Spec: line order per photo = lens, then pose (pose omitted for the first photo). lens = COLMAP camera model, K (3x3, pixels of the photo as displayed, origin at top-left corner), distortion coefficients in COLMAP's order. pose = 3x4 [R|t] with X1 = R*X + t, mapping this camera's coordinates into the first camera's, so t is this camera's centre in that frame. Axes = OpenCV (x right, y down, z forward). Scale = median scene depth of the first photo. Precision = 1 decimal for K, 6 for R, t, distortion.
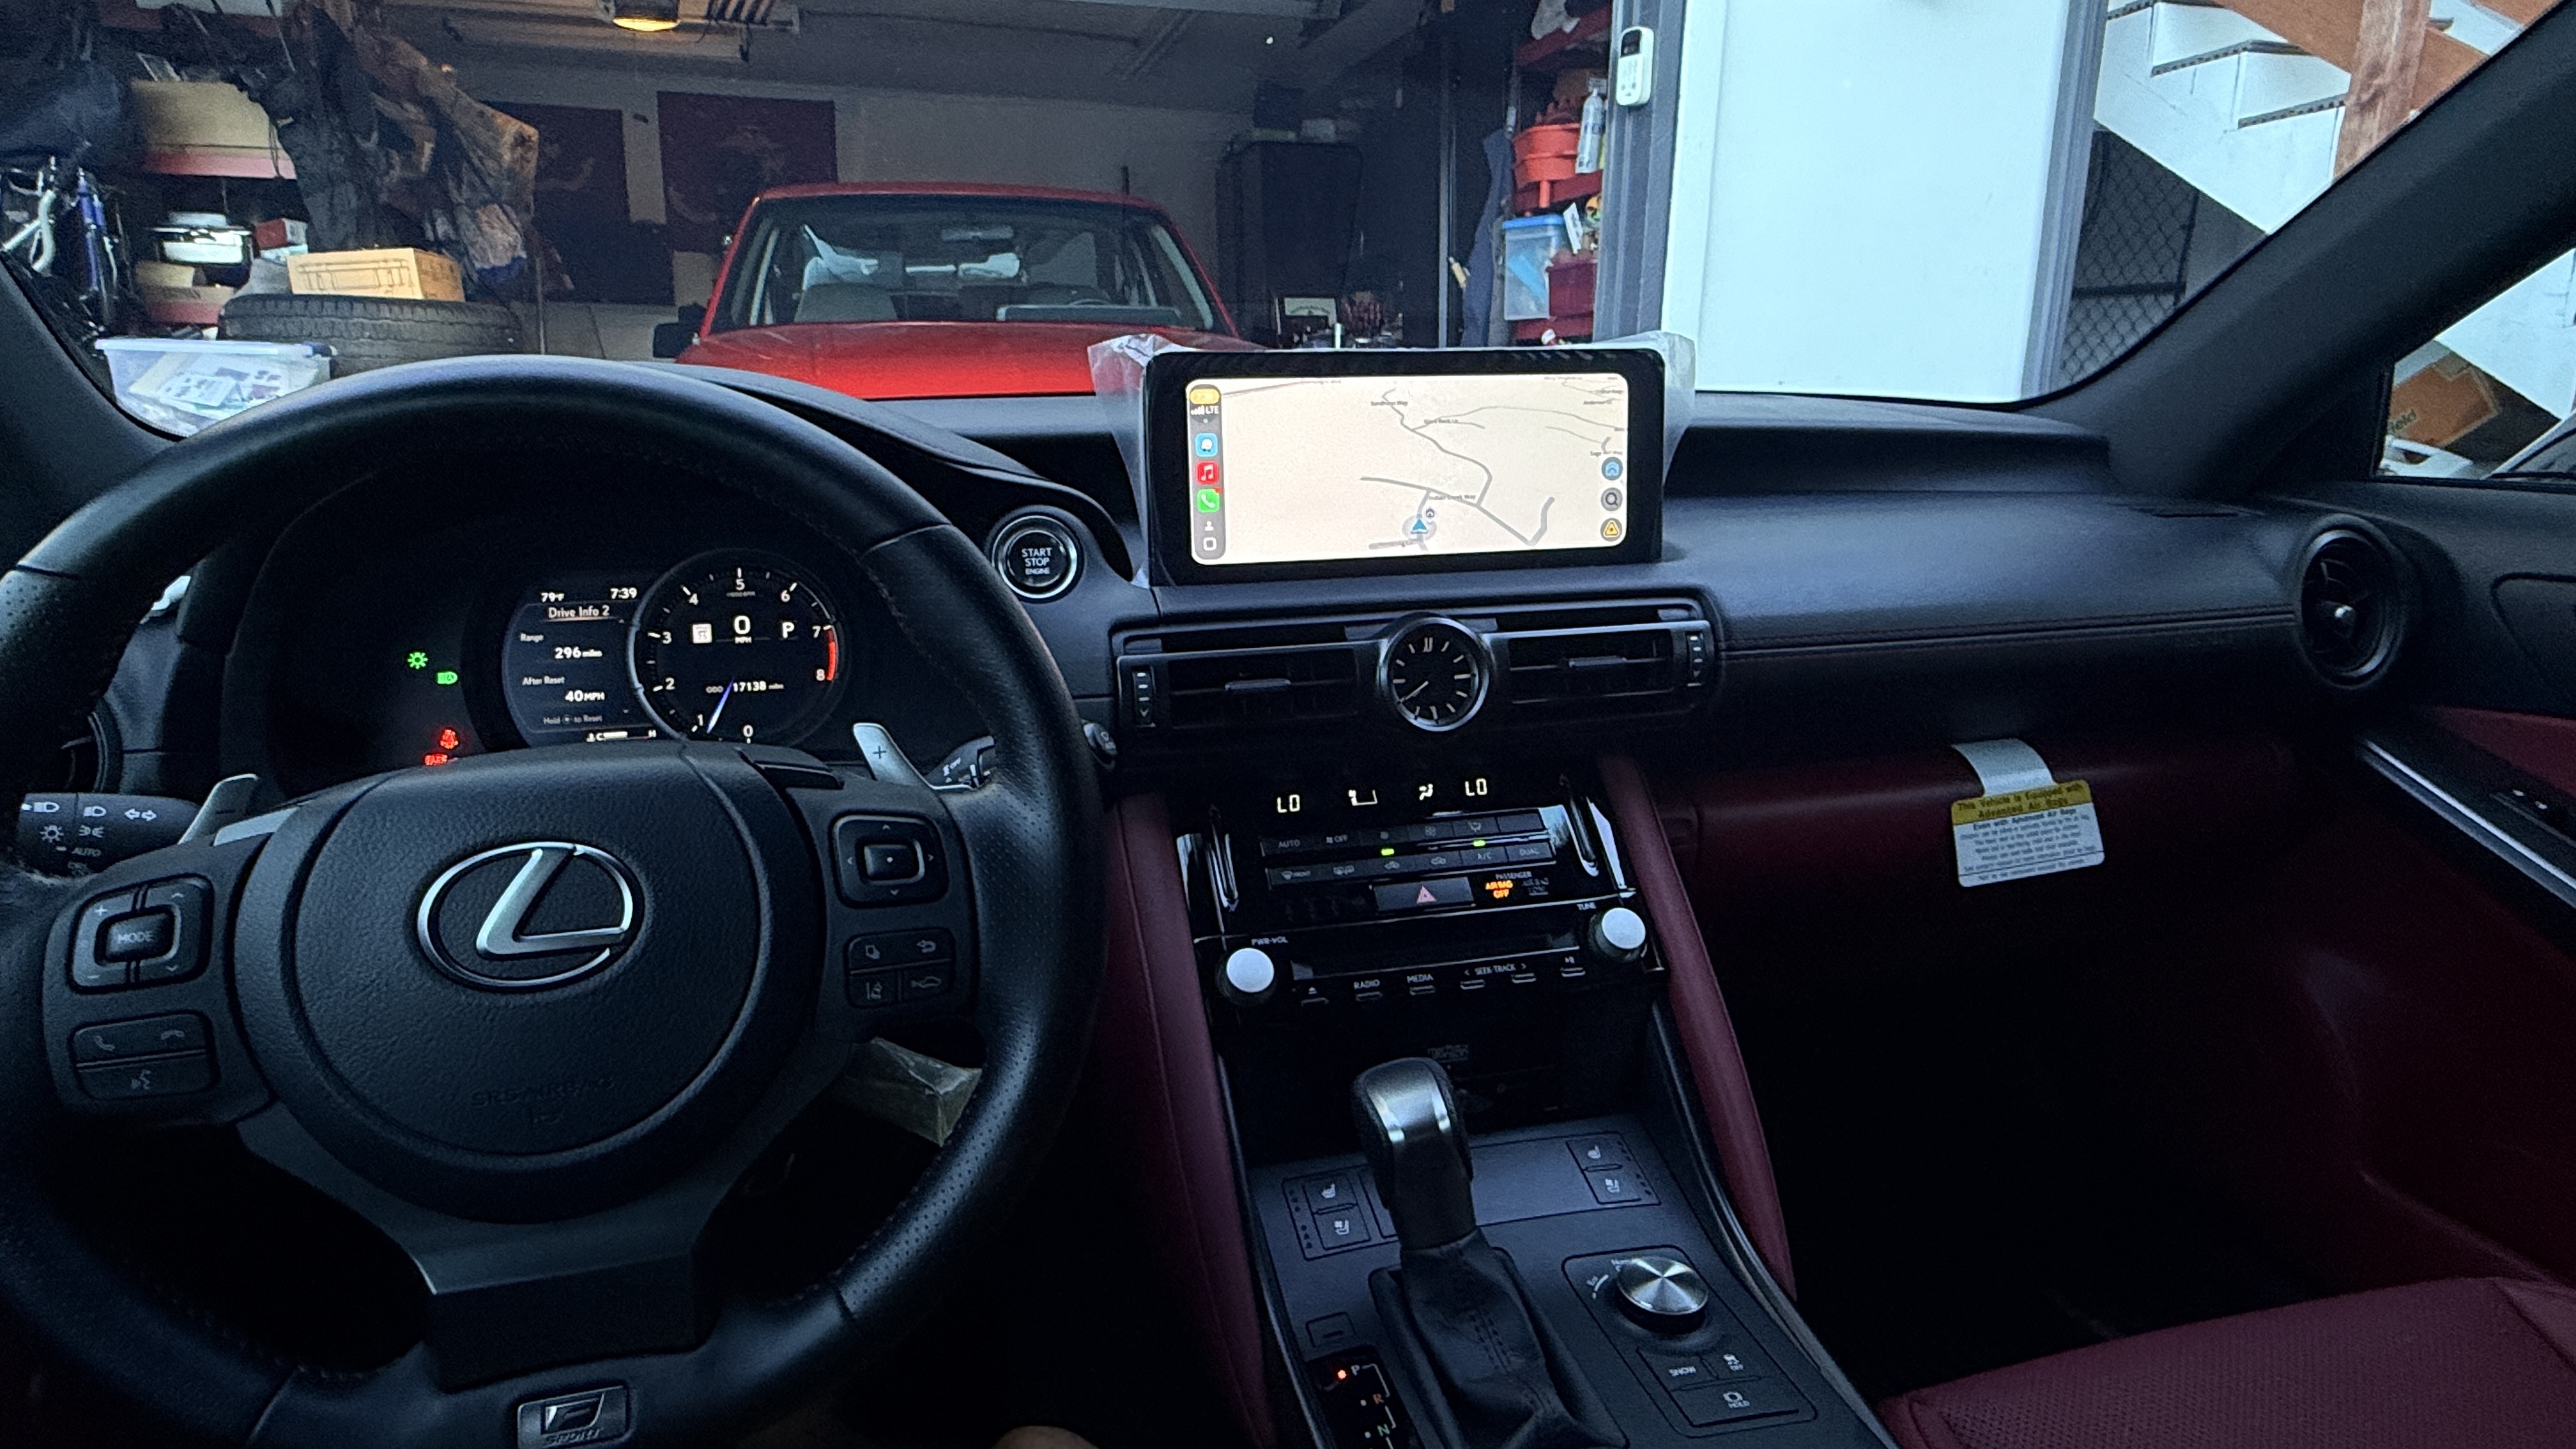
lens RADIAL K [[1373.6, 0, 1288.0], [0, 1373.6, 724.5], [0, 0, 1]] dist [-0.000822, 0.000383]
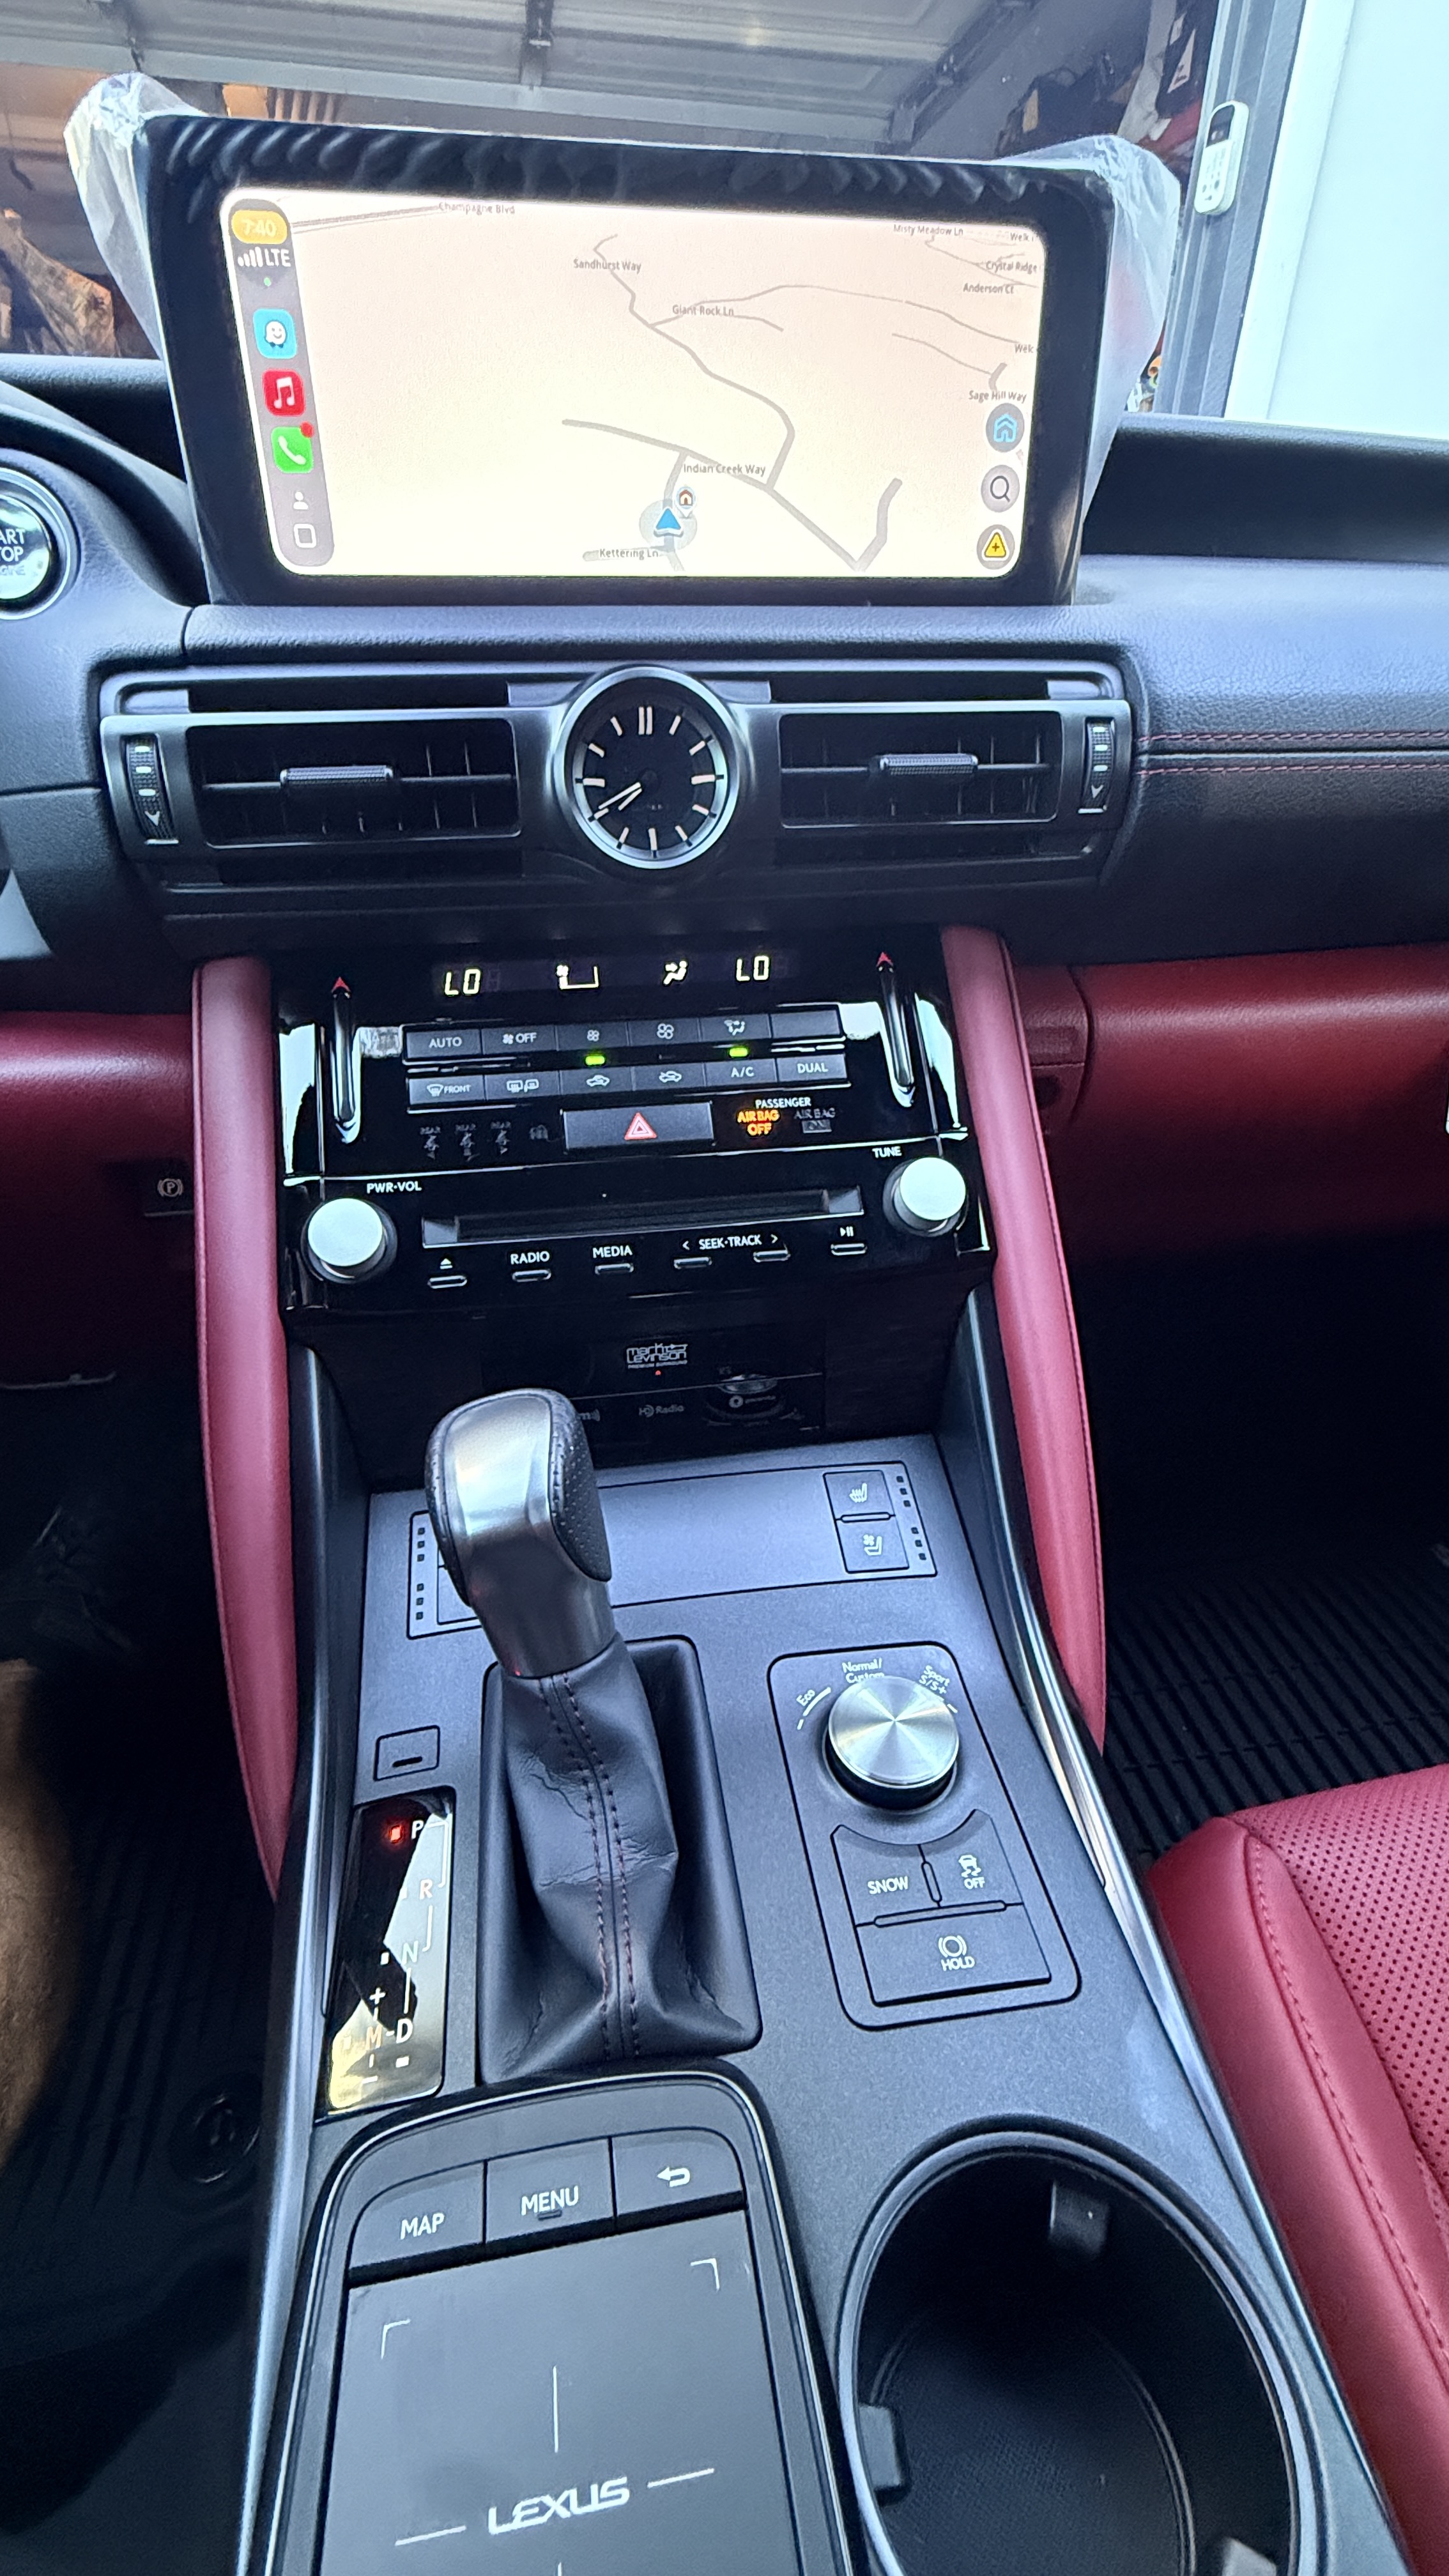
lens RADIAL K [[1170.6, 0, 724.5], [0, 1170.6, 1288.0], [0, 0, 1]] dist [0.001552, -0.000308]
pose [[0.996734, 0.051471, -0.062234, 0.177684], [-0.030837, 0.954765, 0.295758, 0.027304], [0.074642, -0.292873, 0.953234, 0.421217]]
